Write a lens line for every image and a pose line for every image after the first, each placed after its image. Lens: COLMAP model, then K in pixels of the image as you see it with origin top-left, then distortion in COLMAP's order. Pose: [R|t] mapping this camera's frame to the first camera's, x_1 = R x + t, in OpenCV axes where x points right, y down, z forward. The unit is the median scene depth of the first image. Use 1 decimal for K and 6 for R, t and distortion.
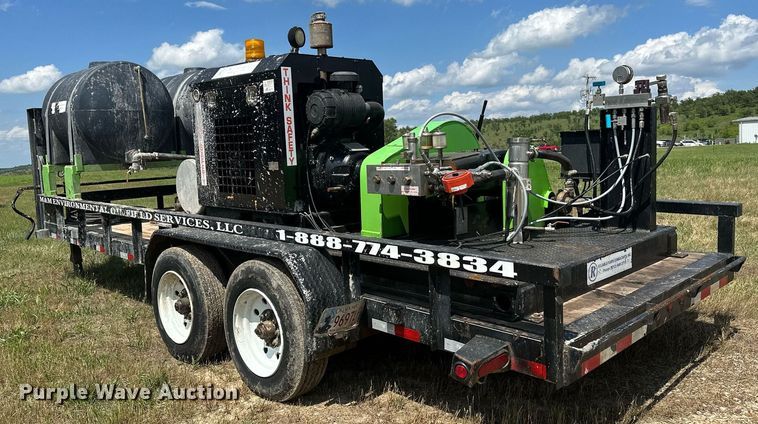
lens RADIAL K [[588.3, 0, 366.7], [0, 588.3, 199.4], [0, 0, 1]] dist [0.174441, -0.335442]
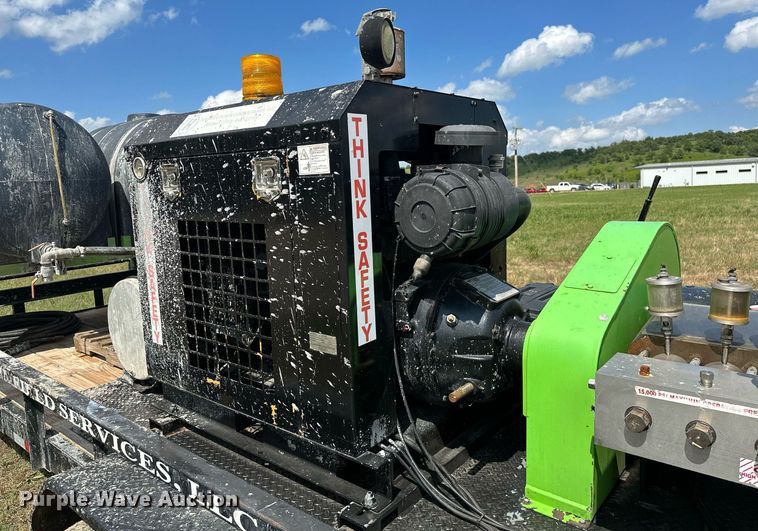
lens RADIAL K [[530.5, 0, 376.5], [0, 530.5, 249.3], [0, 0, 1]] dist [0.088934, -0.130763]
pose [[0.993389, -0.013907, 0.113948, -0.168544], [0.011045, 0.999608, 0.025712, -0.139890], [-0.114261, -0.024283, 0.993154, 0.636287]]
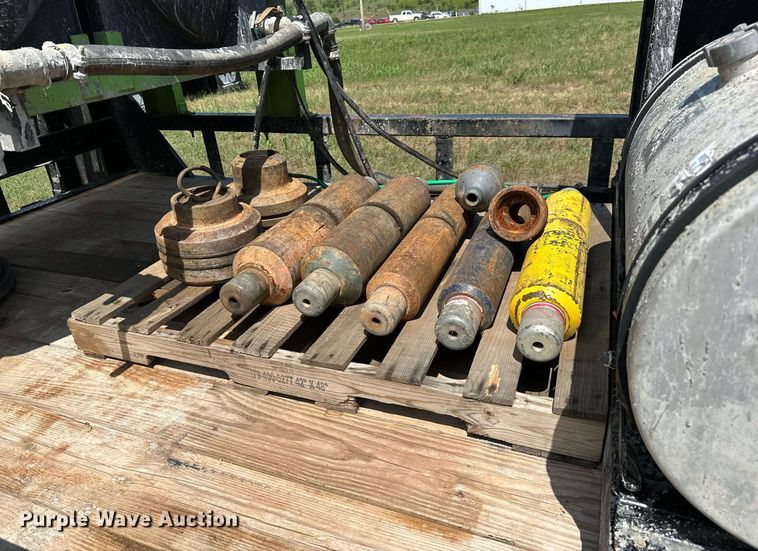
lens RADIAL K [[538.1, 0, 381.8], [0, 538.1, 269.6], [0, 0, 1]] dist [0.004977, -0.000197]
pose [[0.908130, -0.204411, 0.365398, -0.545659], [0.072250, 0.936138, 0.344130, -0.102095], [-0.412407, -0.286115, 0.864904, 1.287741]]
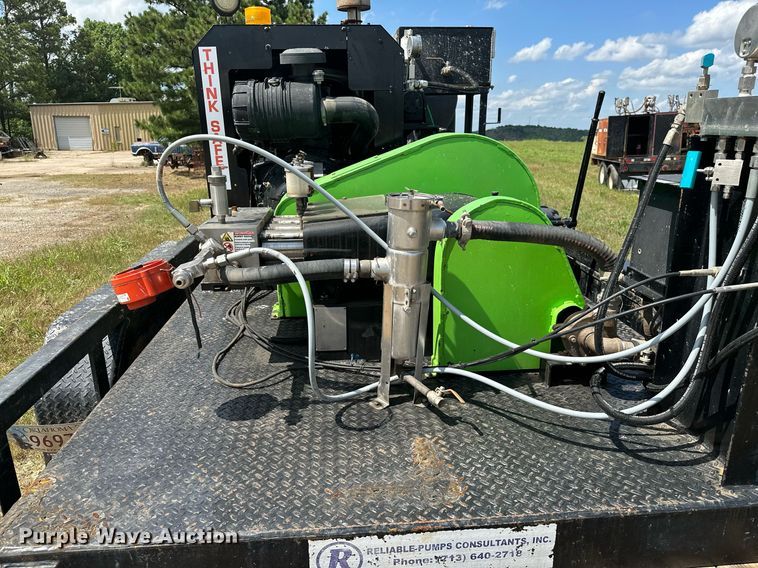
lens RADIAL K [[534.3, 0, 380.1], [0, 534.3, 290.2], [0, 0, 1]] dist [0.039707, -0.052245]
pose [[0.774939, 0.222263, -0.591667, 0.464169], [-0.086653, 0.964650, 0.248882, -0.123575], [0.626068, -0.141598, 0.766804, 0.611119]]
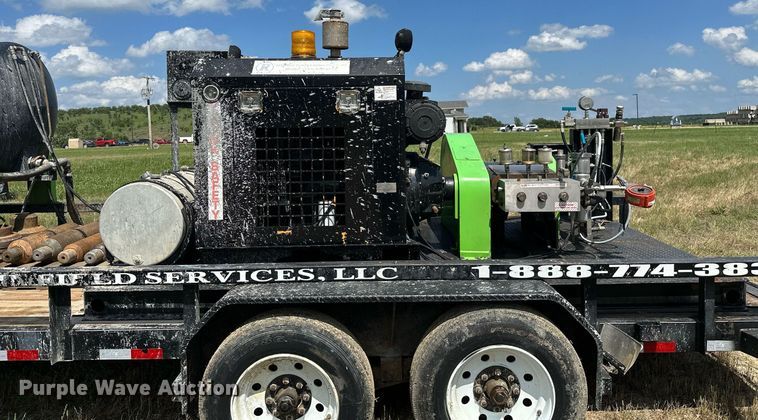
lens RADIAL K [[530.7, 0, 380.2], [0, 530.7, 138.1], [0, 0, 1]] dist [0.089069, -0.139393]
pose [[0.699883, 0.004462, 0.714243, -0.720242], [0.061323, 0.995913, -0.066311, -0.080204], [-0.711620, 0.090209, 0.696749, 0.503069]]
